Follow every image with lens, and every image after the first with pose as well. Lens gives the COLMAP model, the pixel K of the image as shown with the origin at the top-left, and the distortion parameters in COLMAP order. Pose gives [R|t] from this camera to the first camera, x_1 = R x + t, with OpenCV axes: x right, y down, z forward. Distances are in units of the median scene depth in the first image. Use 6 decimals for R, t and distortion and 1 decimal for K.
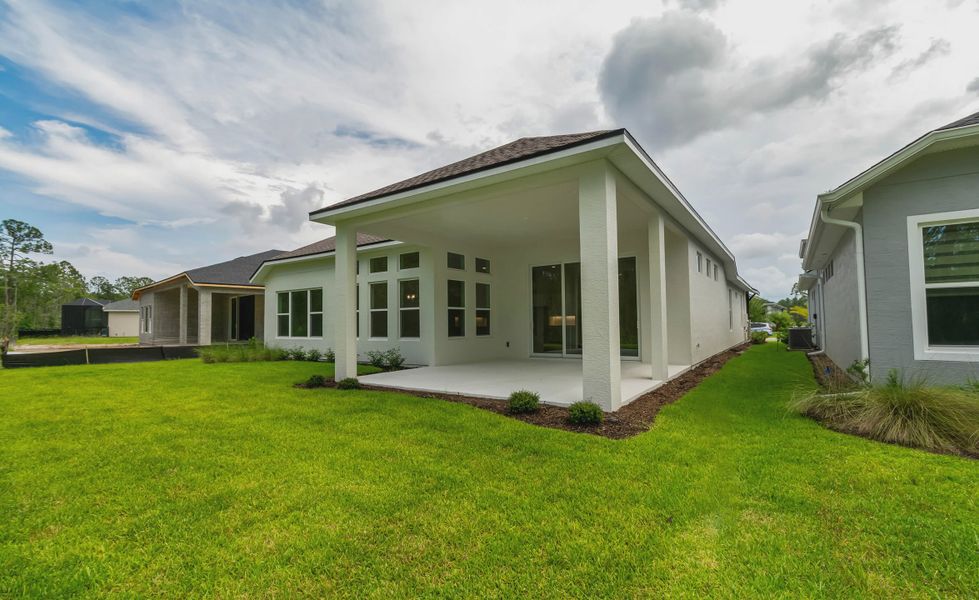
lens RADIAL K [[374.6, 0, 485.8], [0, 374.6, 299.4], [0, 0, 1]] dist [0.000025, -0.000109]
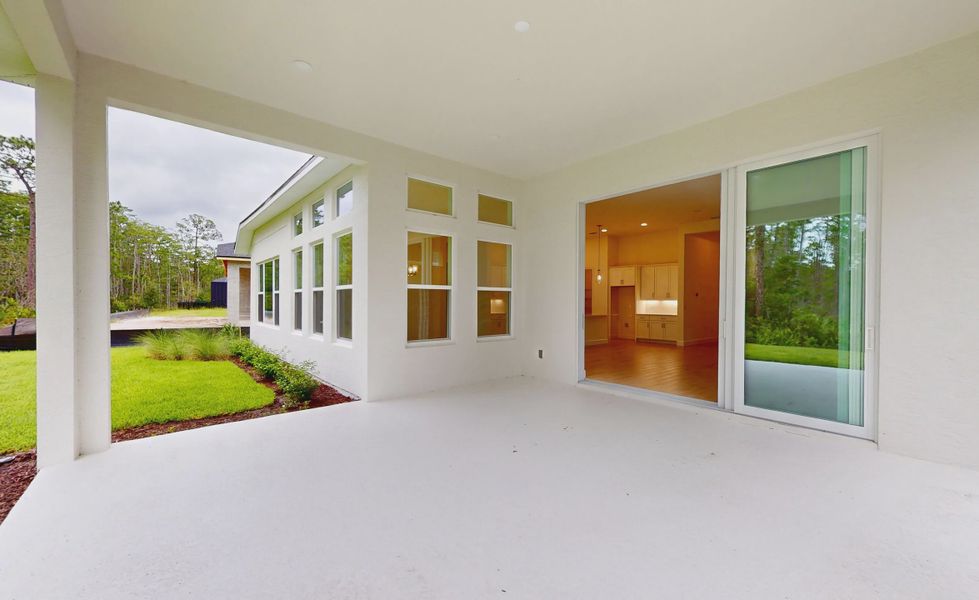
lens RADIAL K [[374.6, 0, 485.8], [0, 374.6, 299.4], [0, 0, 1]] dist [0.000025, -0.000109]
pose [[0.966289, 0.014495, -0.257051, 0.123300], [0.000399, 0.998328, 0.057797, 0.009316], [0.257459, -0.055951, 0.964668, 0.467243]]
